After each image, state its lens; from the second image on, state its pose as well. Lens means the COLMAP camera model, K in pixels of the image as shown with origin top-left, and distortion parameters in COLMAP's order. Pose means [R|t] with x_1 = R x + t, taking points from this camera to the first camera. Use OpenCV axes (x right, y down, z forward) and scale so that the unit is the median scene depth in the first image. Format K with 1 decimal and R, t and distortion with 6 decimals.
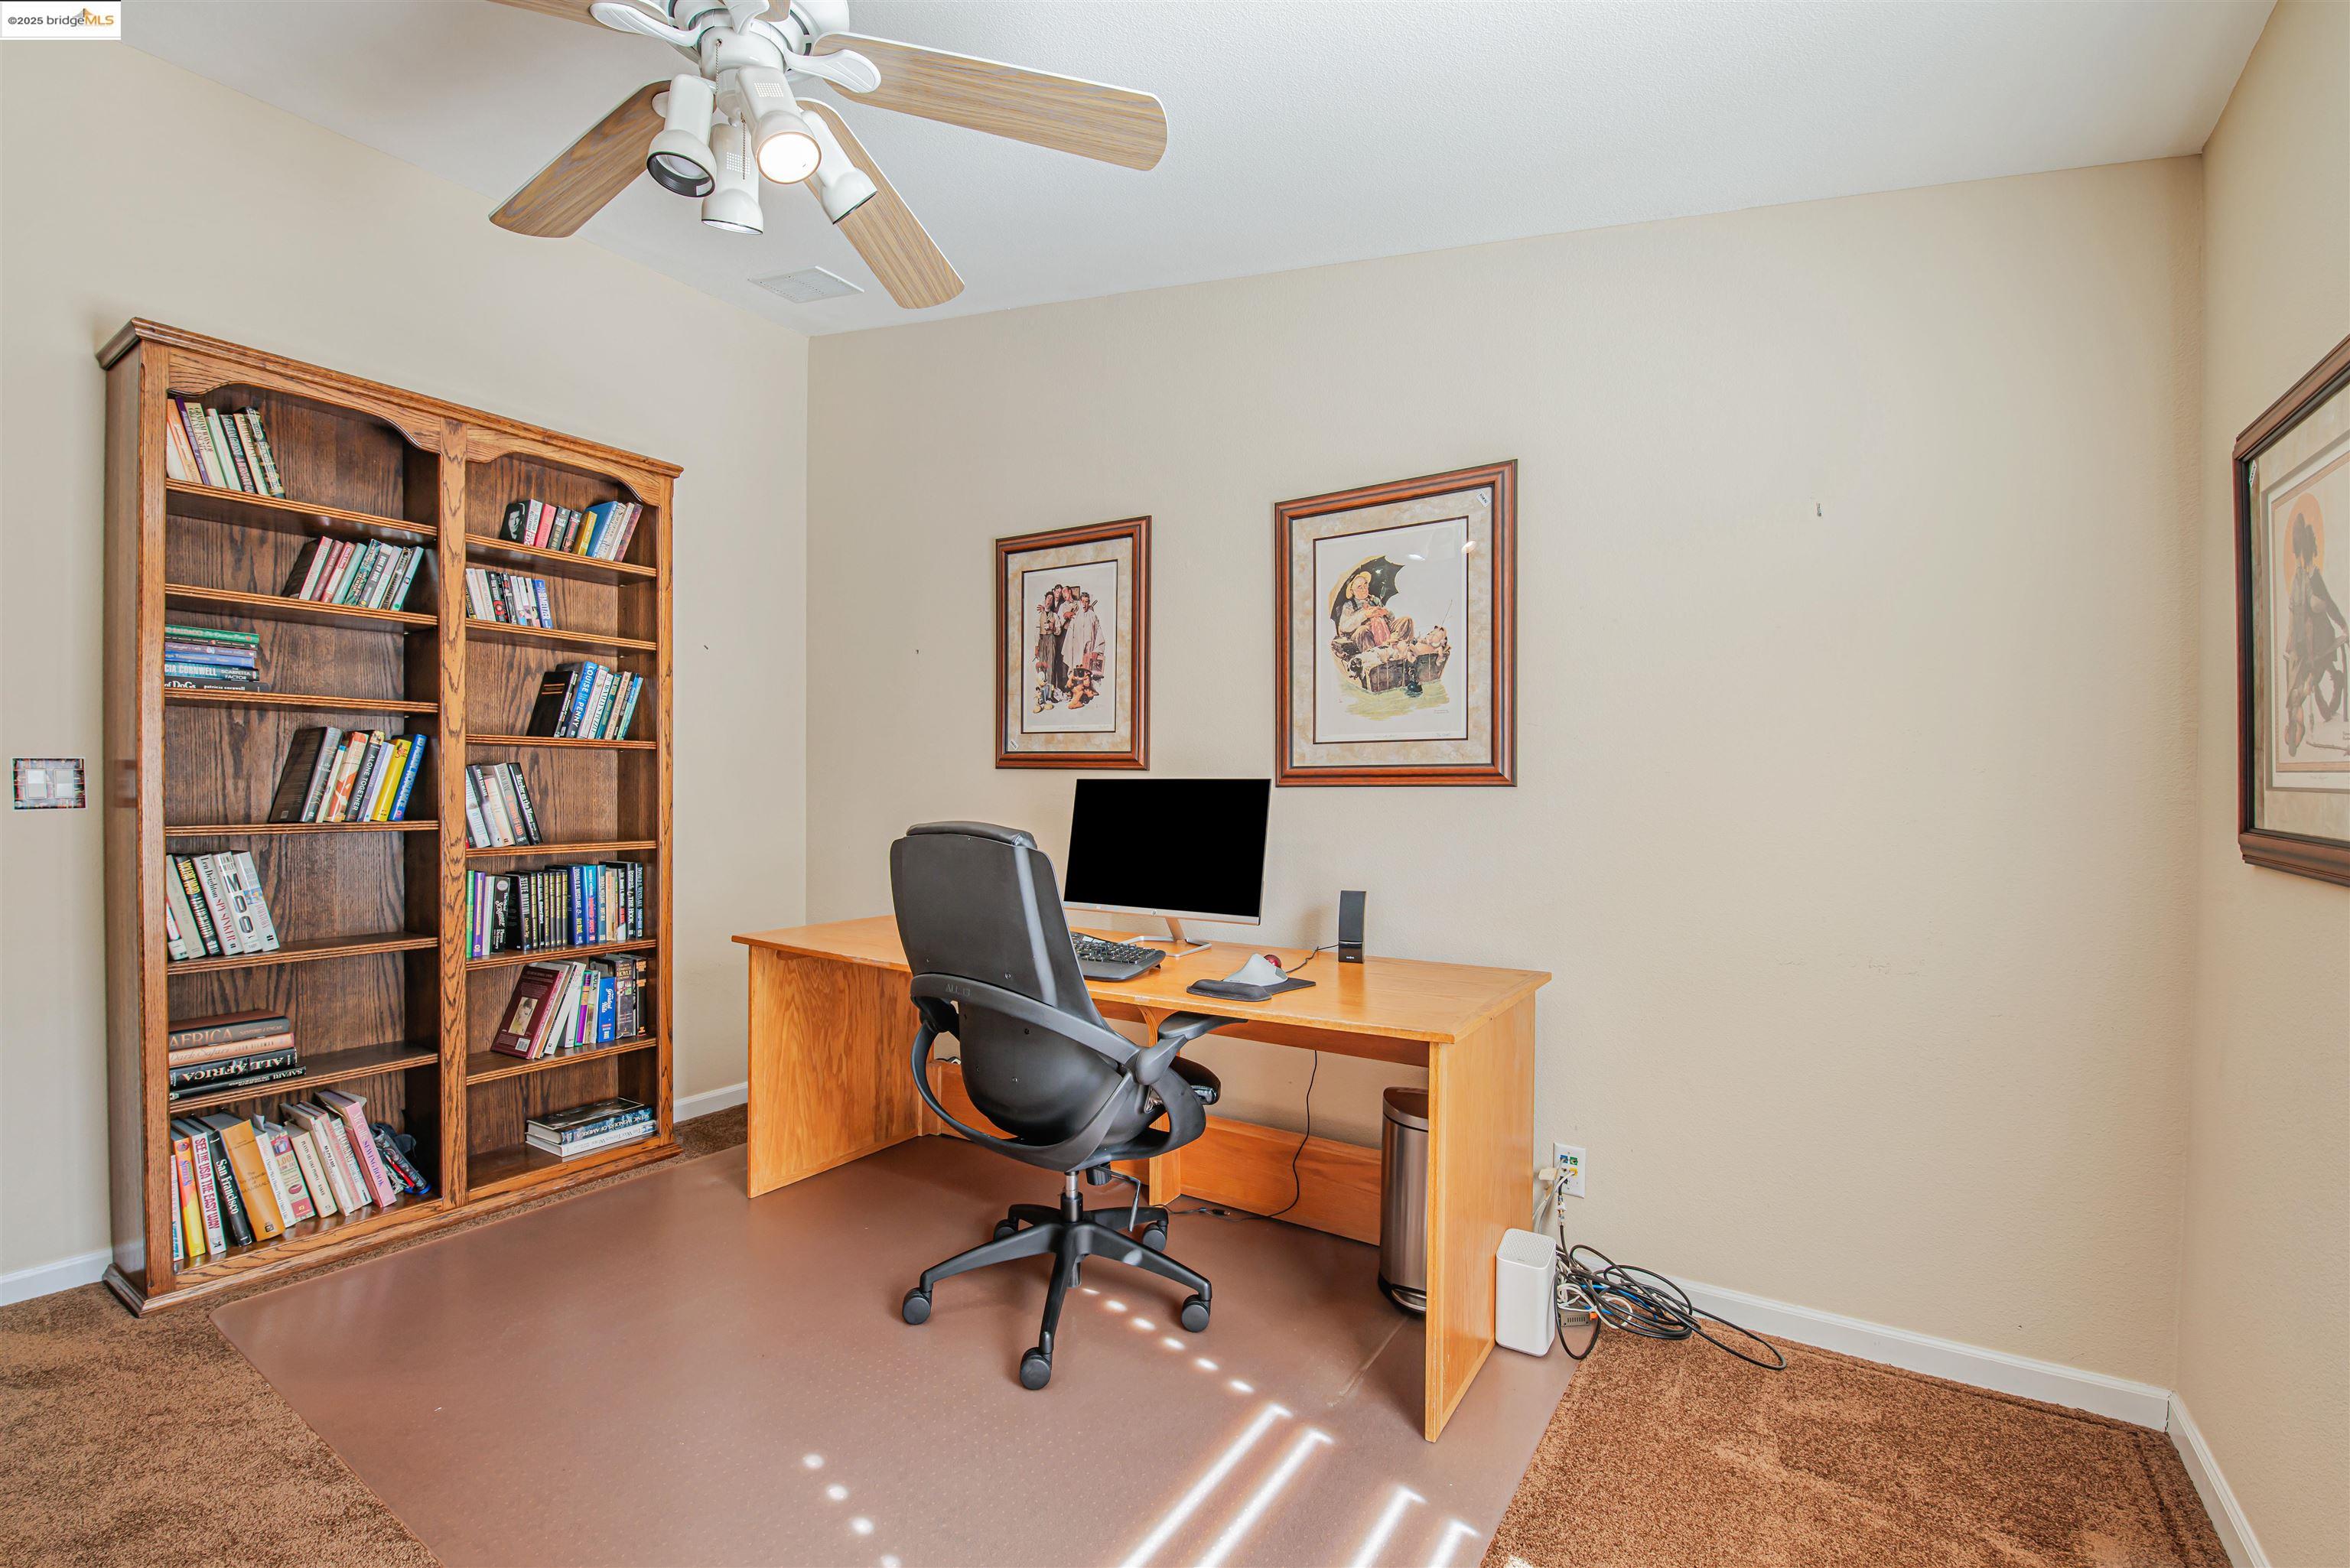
lens RADIAL K [[1023.2, 0, 1161.0], [0, 1023.2, 795.0], [0, 0, 1]] dist [-0.009073, -0.006515]
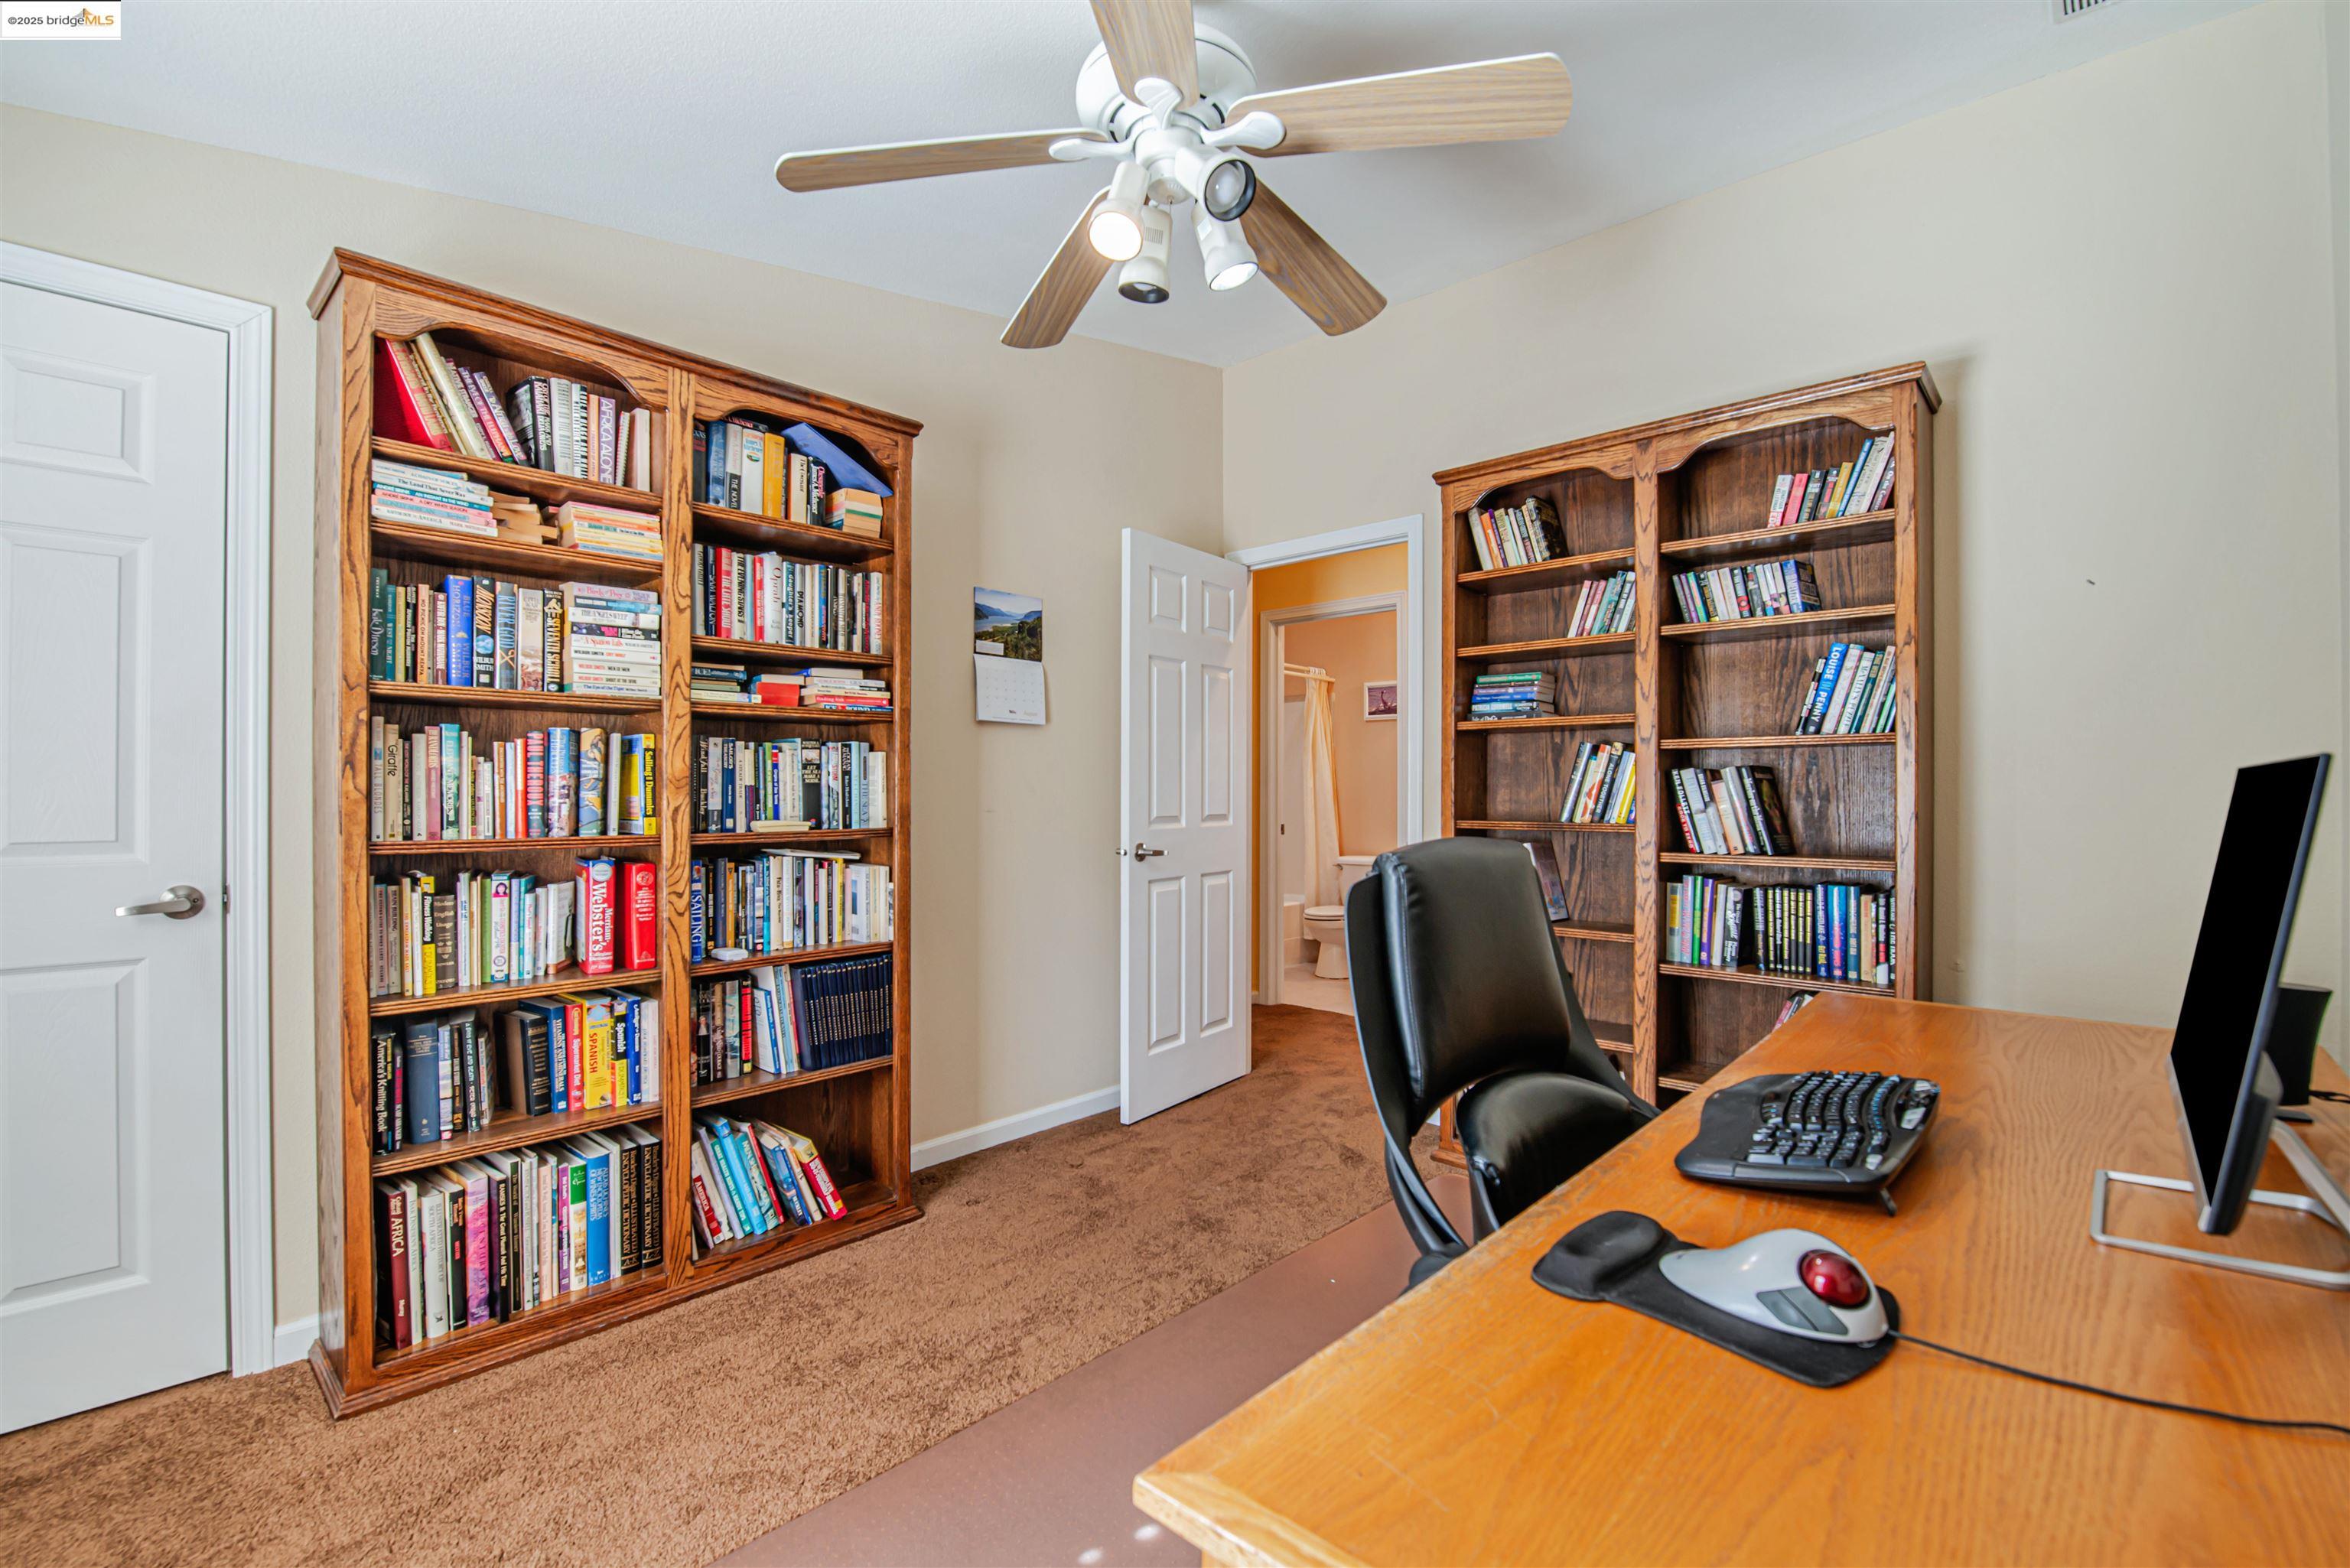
lens RADIAL K [[1023.2, 0, 1169.4], [0, 1023.2, 782.6], [0, 0, 1]] dist [-0.009073, -0.006515]
pose [[-0.155556, -0.007569, -0.987798, 0.597162], [-0.002623, 0.999970, -0.007249, -0.013520], [0.987824, 0.001463, -0.155571, 0.993461]]
